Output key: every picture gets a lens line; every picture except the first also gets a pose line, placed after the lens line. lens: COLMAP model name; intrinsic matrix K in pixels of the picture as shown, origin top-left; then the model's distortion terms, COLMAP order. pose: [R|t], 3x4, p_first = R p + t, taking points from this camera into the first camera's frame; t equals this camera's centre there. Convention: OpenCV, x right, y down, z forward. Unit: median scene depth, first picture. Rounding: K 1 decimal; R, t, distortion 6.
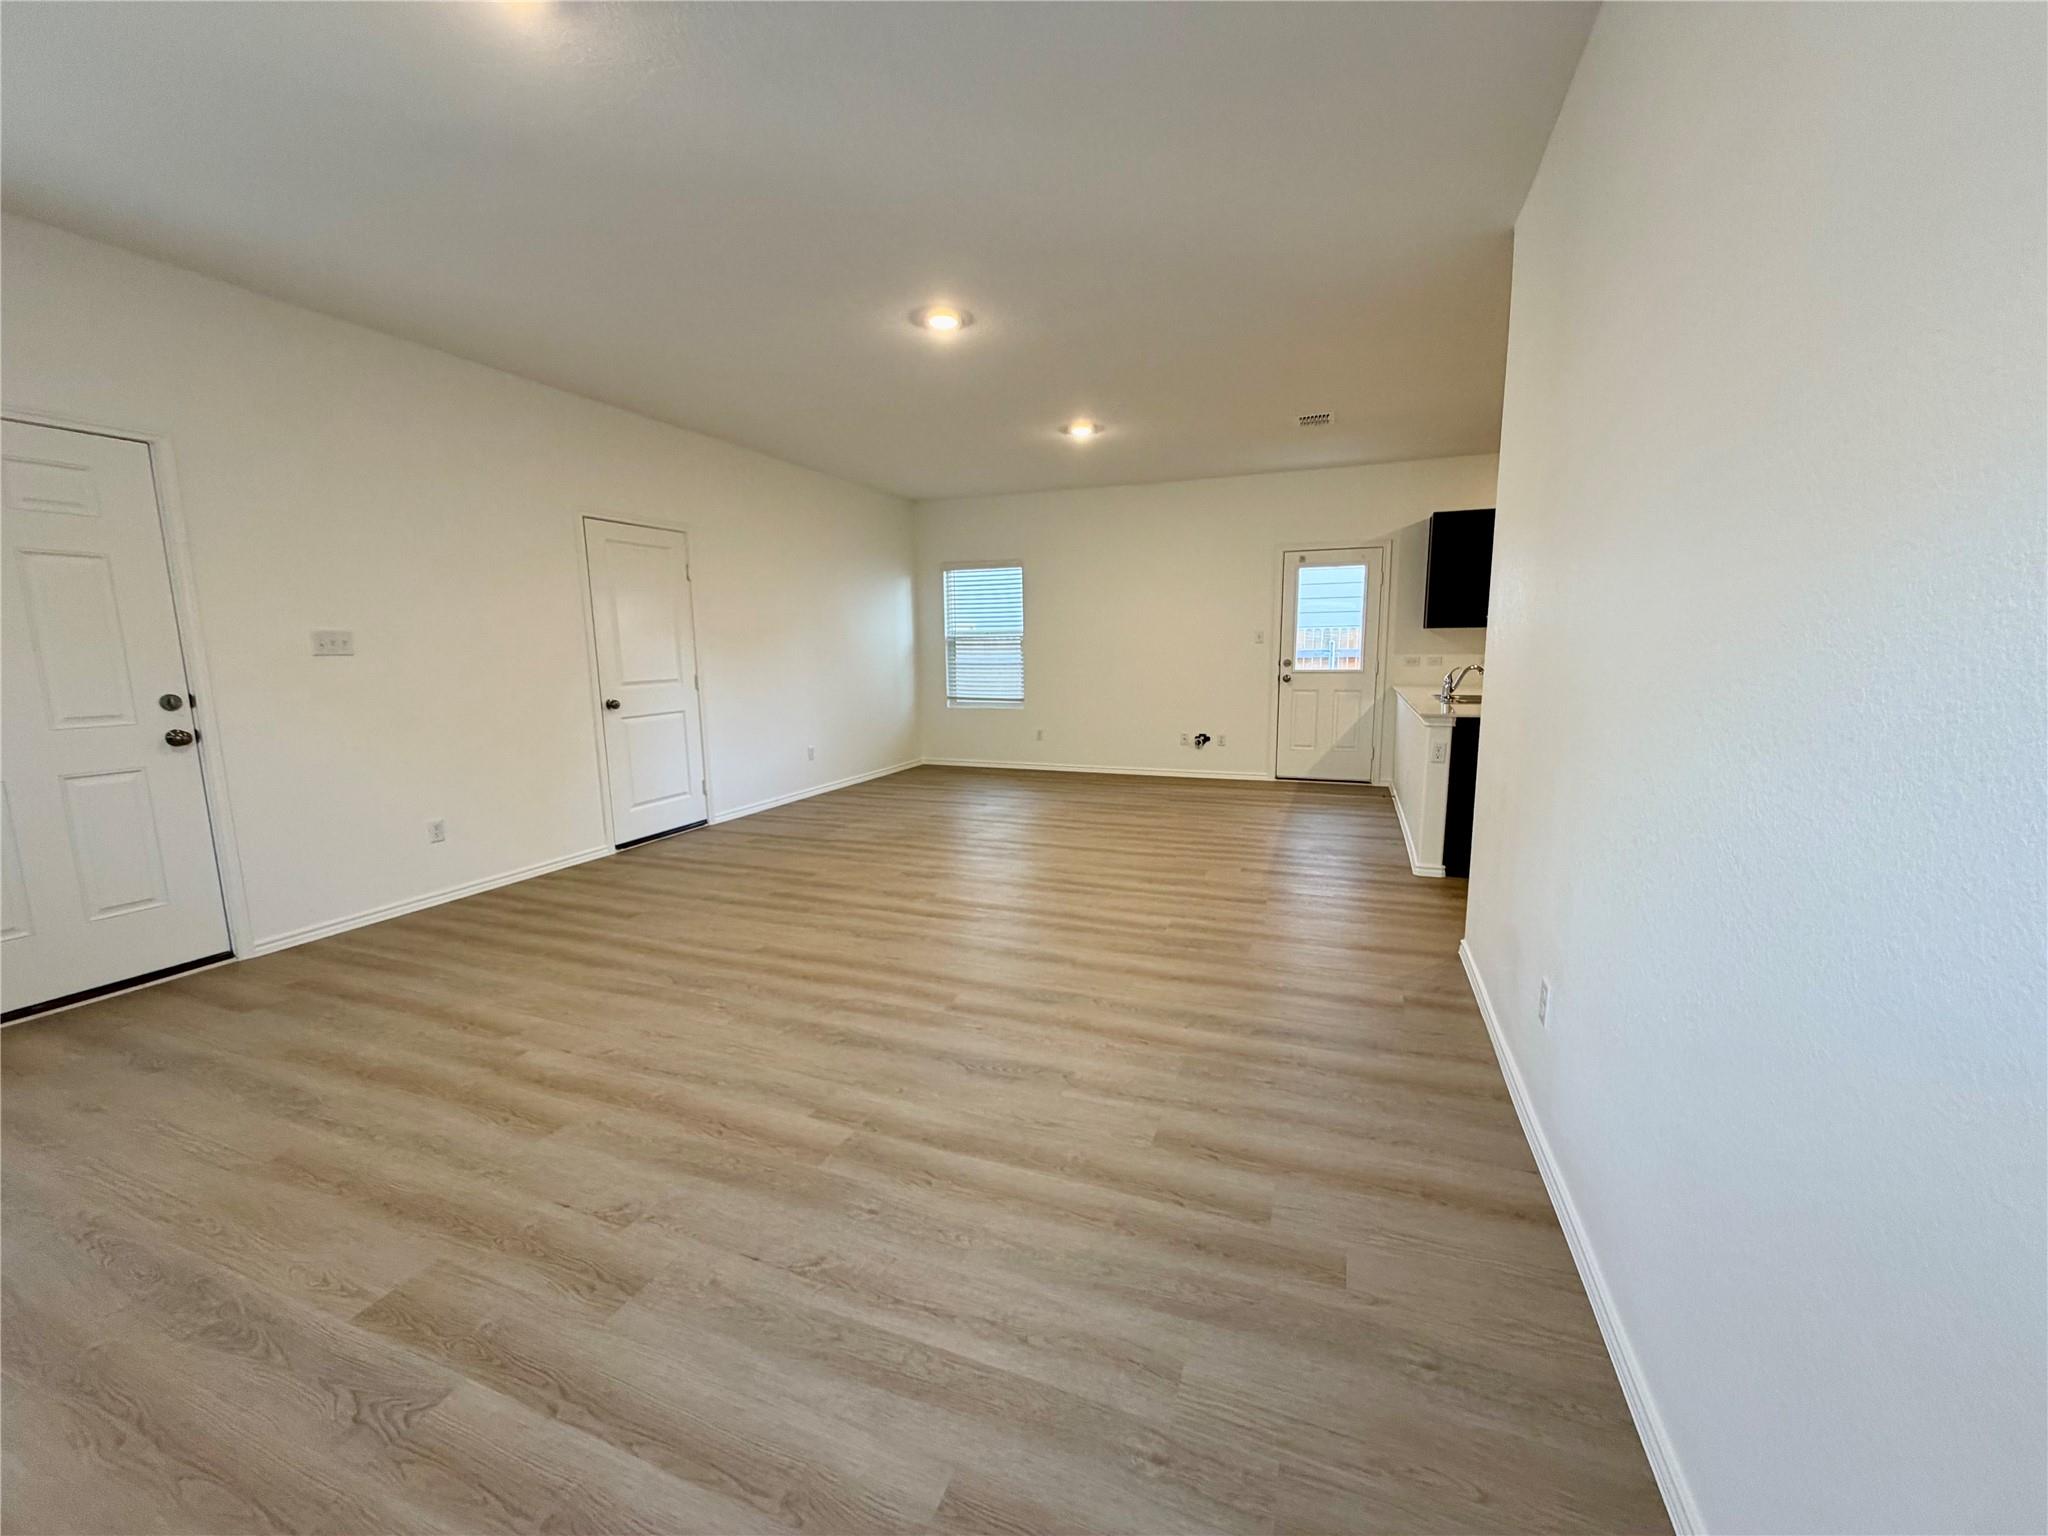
lens RADIAL K [[814.4, 0, 1024.0], [0, 814.4, 768.0], [0, 0, 1]] dist [0.001179, 0.000584]
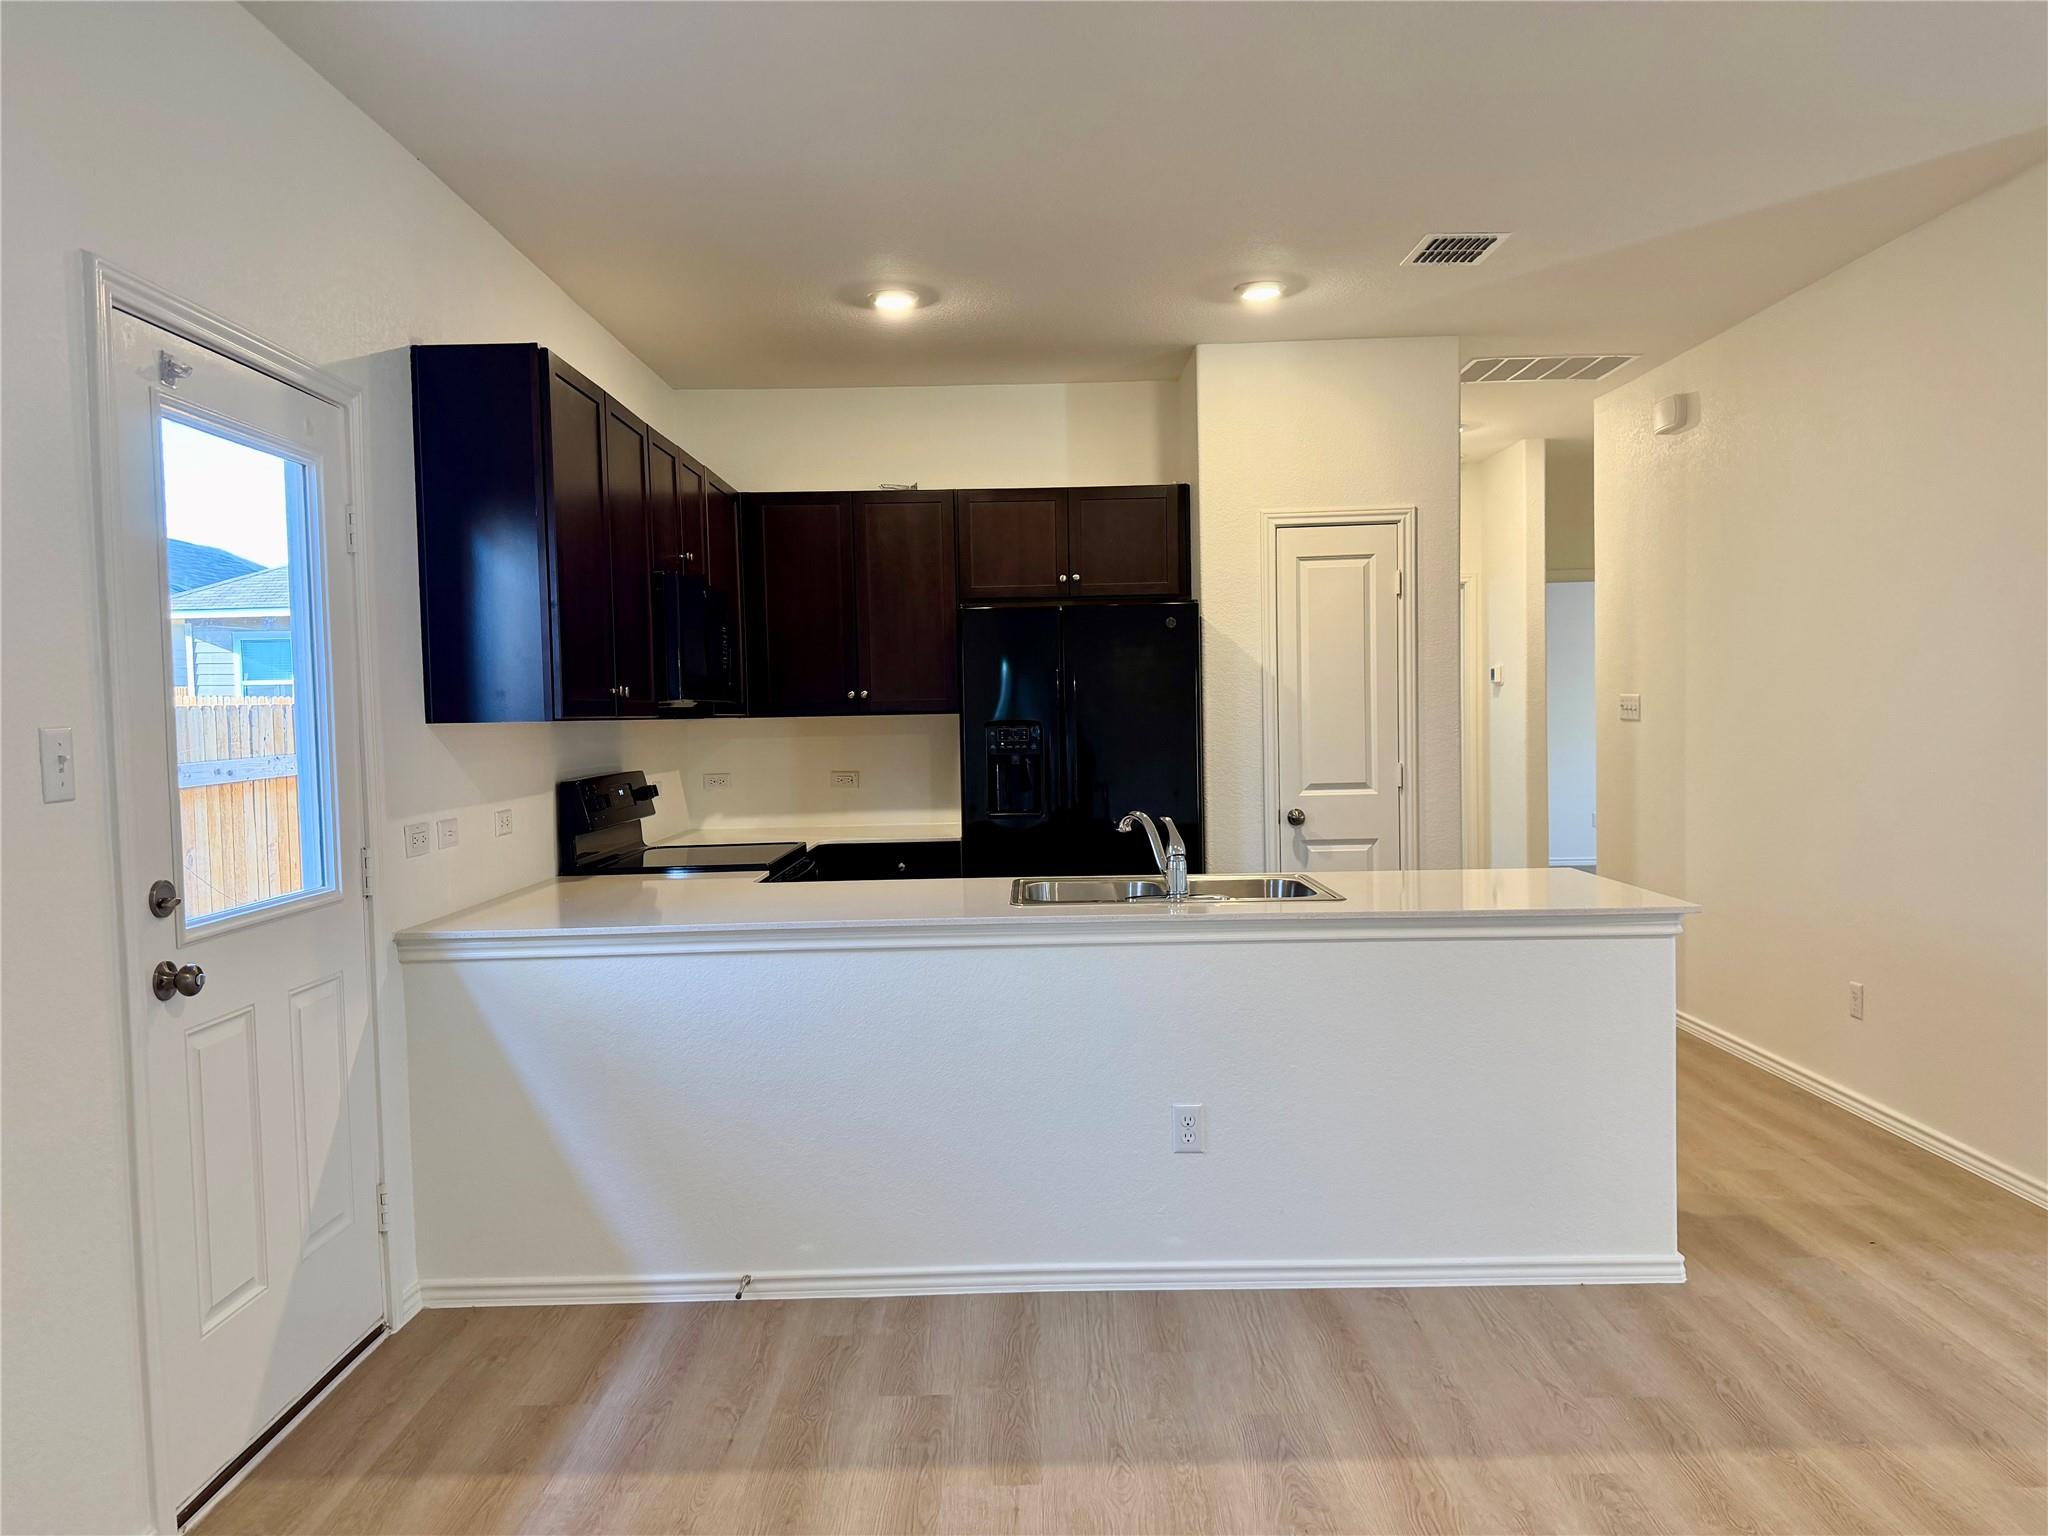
lens RADIAL K [[1427.9, 0, 1014.0], [0, 1427.9, 767.3], [0, 0, 1]] dist [0.175356, -0.264929]
pose [[-0.353518, -0.017786, 0.935259, -0.115712], [0.165741, 0.982809, 0.081339, -0.276123], [-0.920628, 0.183765, -0.344493, 1.675419]]
